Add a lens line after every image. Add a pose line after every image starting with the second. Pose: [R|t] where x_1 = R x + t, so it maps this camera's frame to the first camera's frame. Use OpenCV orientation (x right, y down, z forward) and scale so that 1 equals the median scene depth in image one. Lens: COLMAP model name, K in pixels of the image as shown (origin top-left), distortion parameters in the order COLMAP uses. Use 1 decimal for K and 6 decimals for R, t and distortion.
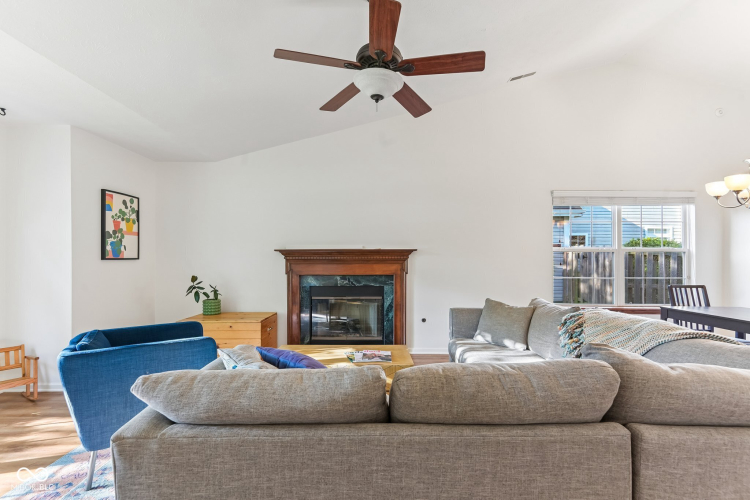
lens RADIAL K [[346.2, 0, 372.9], [0, 346.2, 250.1], [0, 0, 1]] dist [0.008964, -0.001383]
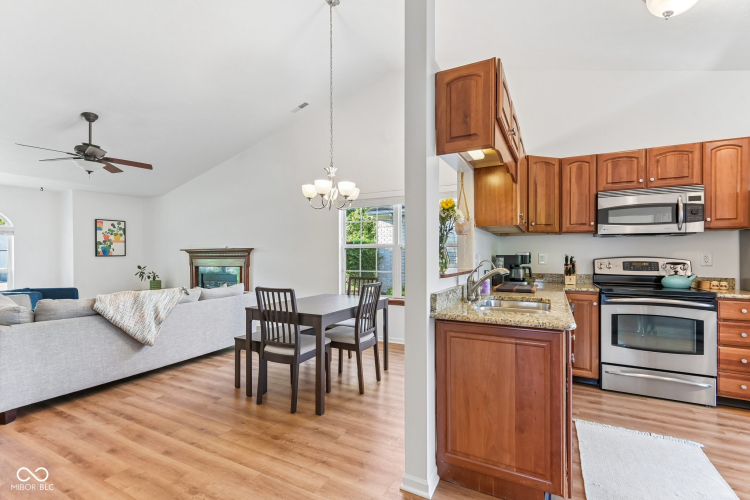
lens RADIAL K [[346.2, 0, 372.0], [0, 346.2, 254.8], [0, 0, 1]] dist [0.008964, -0.001383]
pose [[0.883857, -0.006610, -0.467710, 1.291496], [0.014429, 0.999810, 0.013136, 0.015175], [0.467534, -0.018359, 0.883784, 0.022537]]
